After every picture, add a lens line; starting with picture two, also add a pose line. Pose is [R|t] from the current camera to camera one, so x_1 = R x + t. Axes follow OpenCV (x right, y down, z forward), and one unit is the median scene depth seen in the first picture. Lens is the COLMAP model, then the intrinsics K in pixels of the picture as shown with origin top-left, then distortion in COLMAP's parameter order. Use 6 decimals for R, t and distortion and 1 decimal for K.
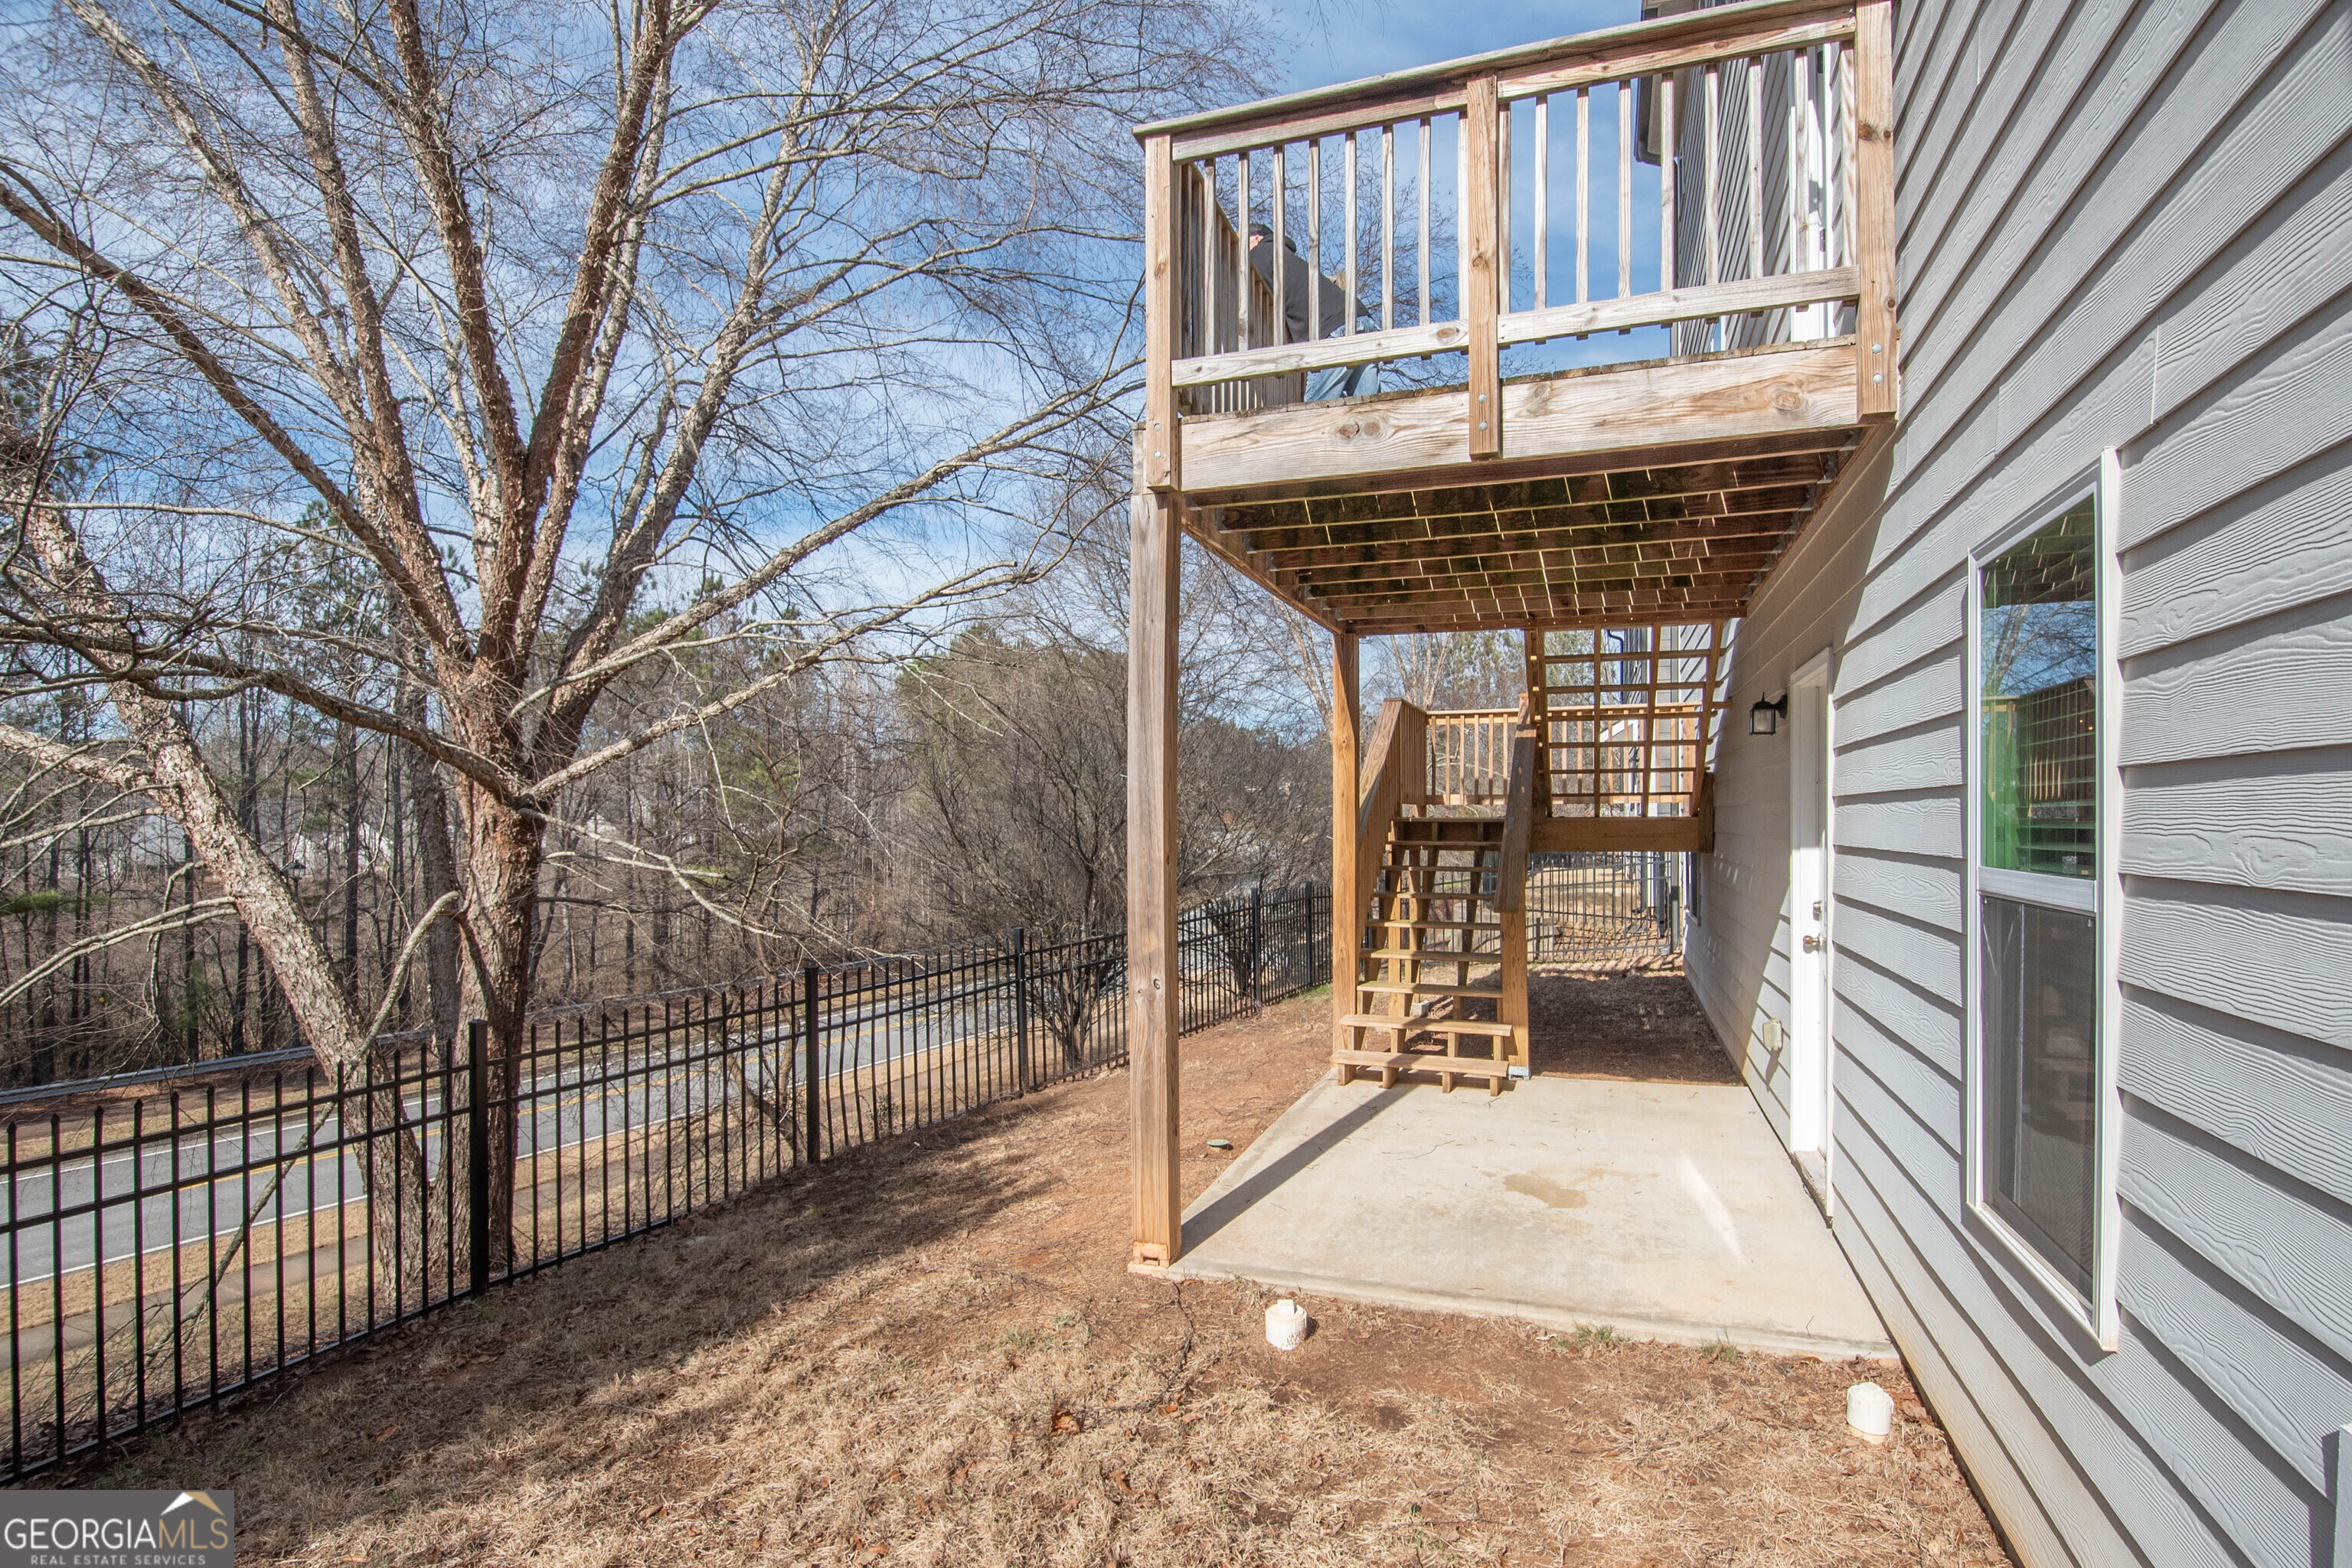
lens RADIAL K [[1178.0, 0, 1195.7], [0, 1178.0, 827.0], [0, 0, 1]] dist [-0.002476, -0.000994]
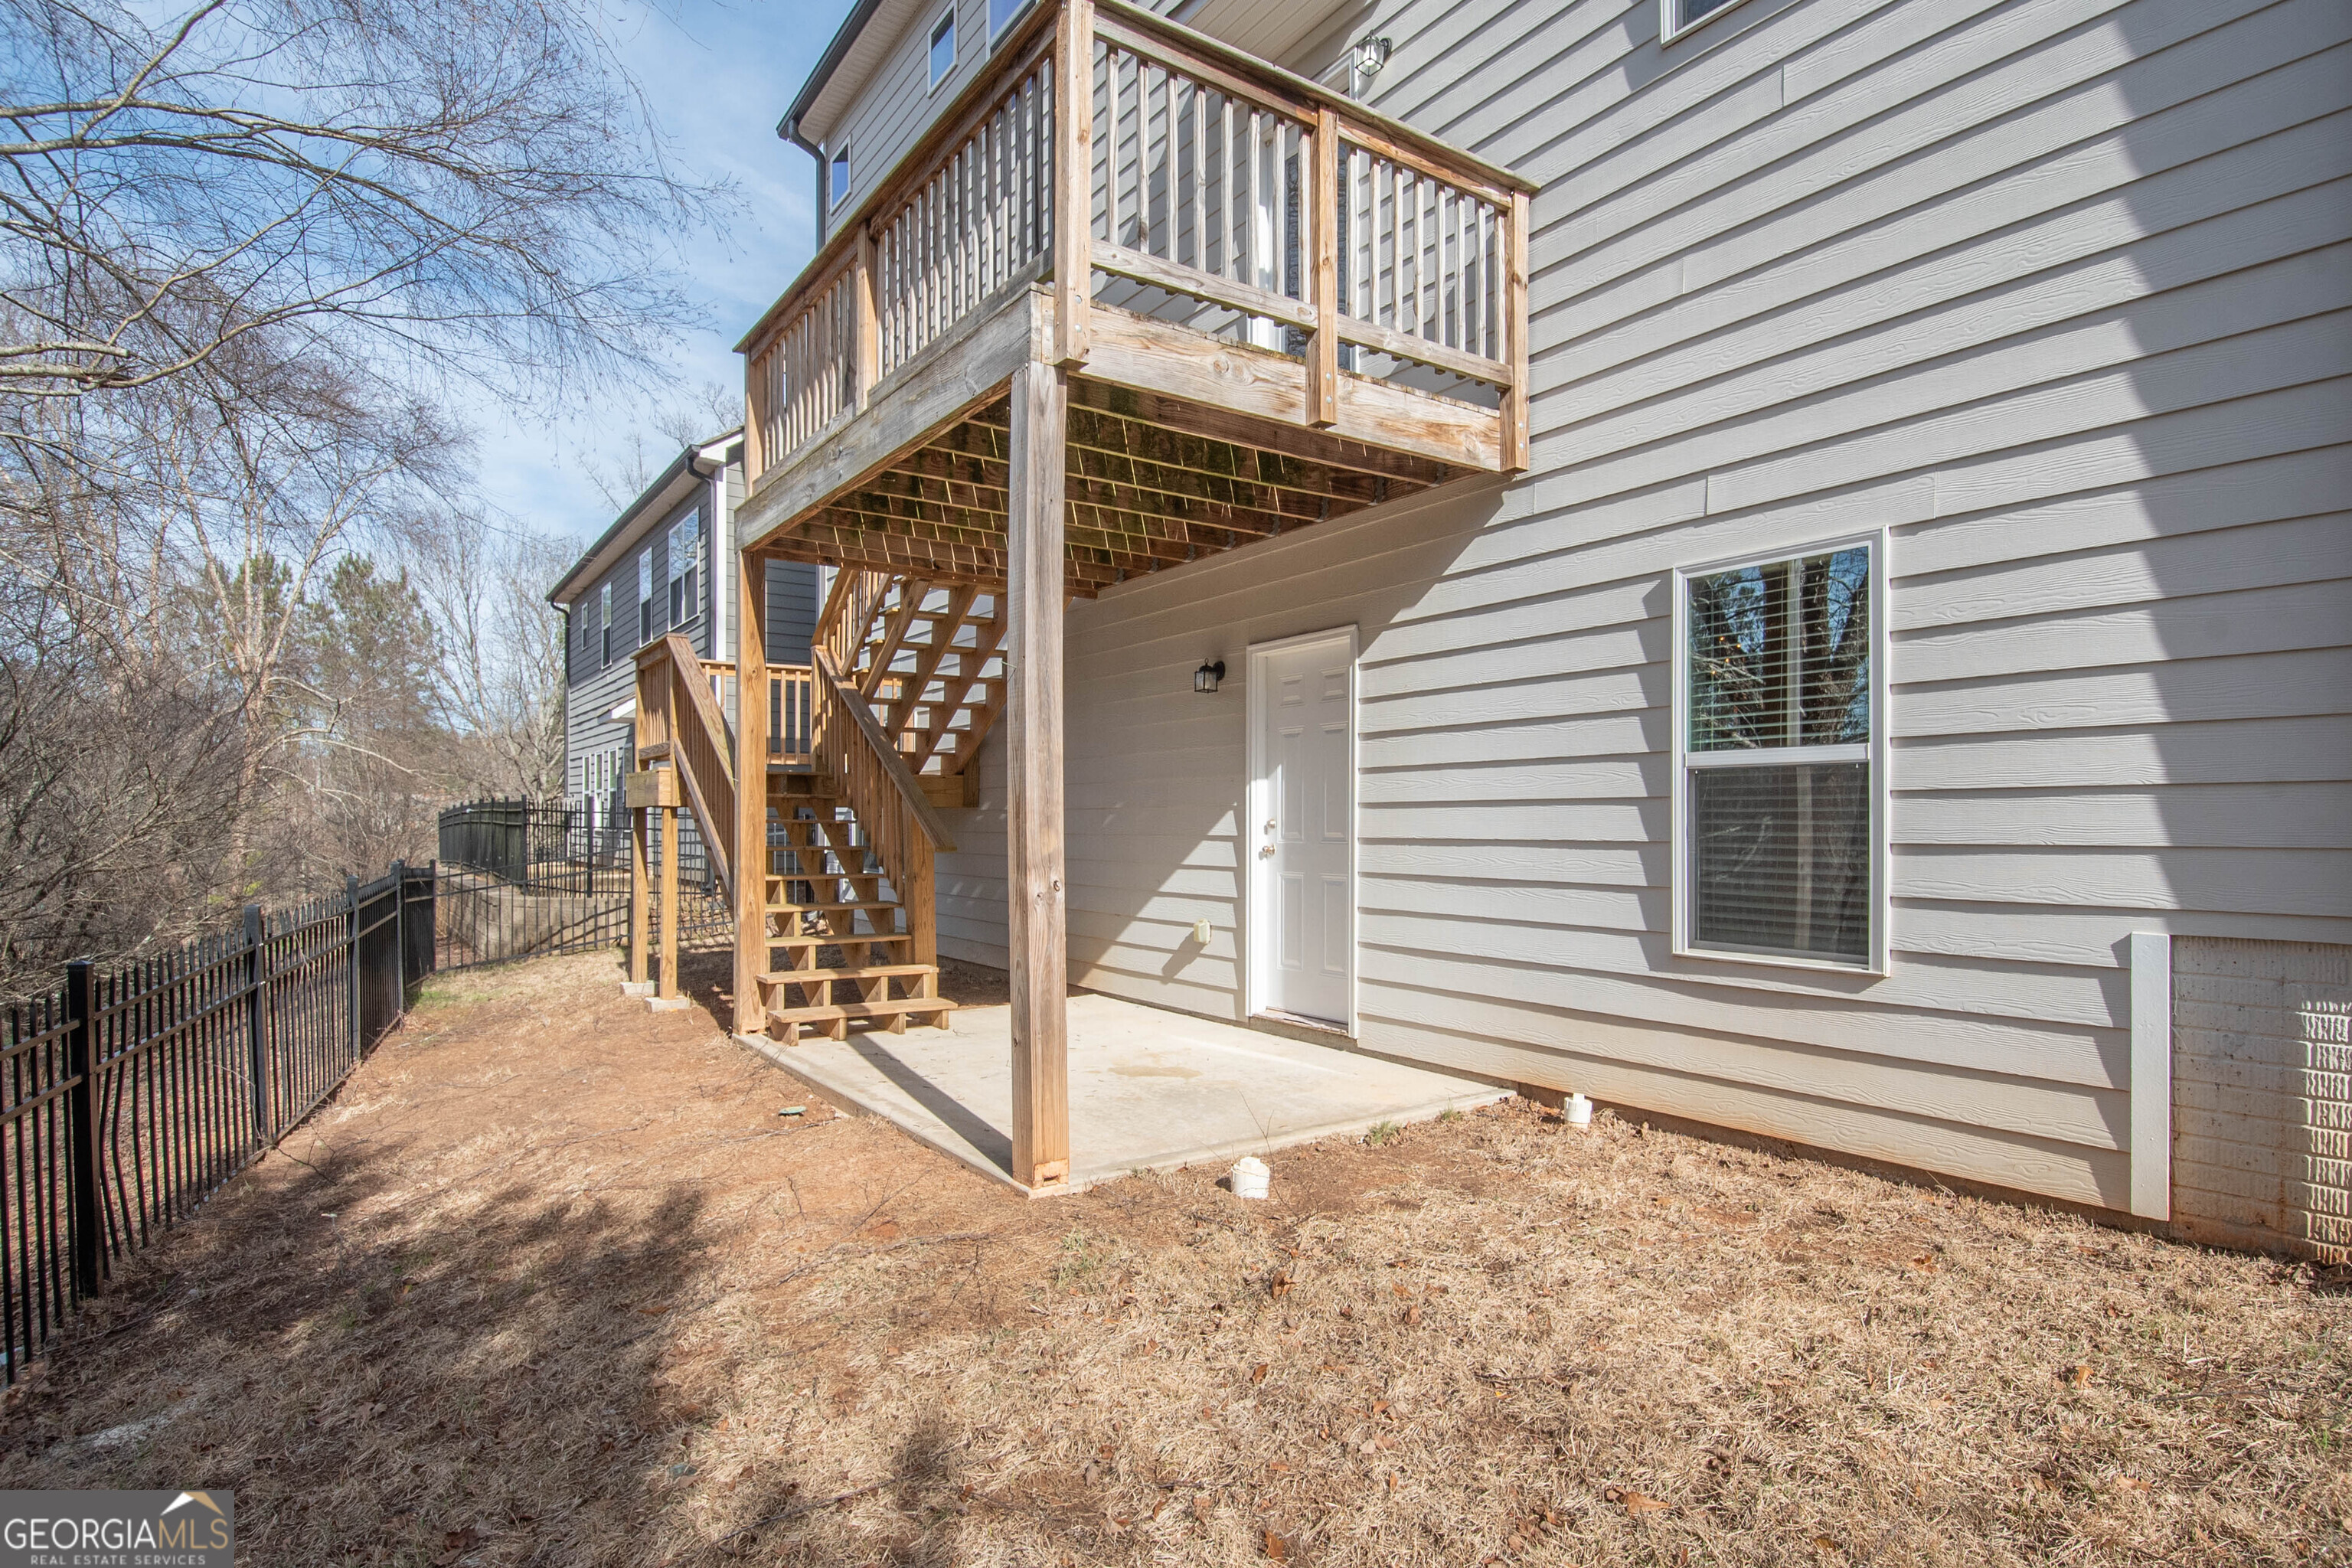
lens RADIAL K [[1178.0, 0, 1195.7], [0, 1178.0, 827.0], [0, 0, 1]] dist [-0.002476, -0.000994]
pose [[0.605420, -0.006722, 0.795878, -0.731799], [0.006874, 0.999971, 0.003216, 0.085076], [-0.795877, 0.003524, 0.605449, 0.344144]]
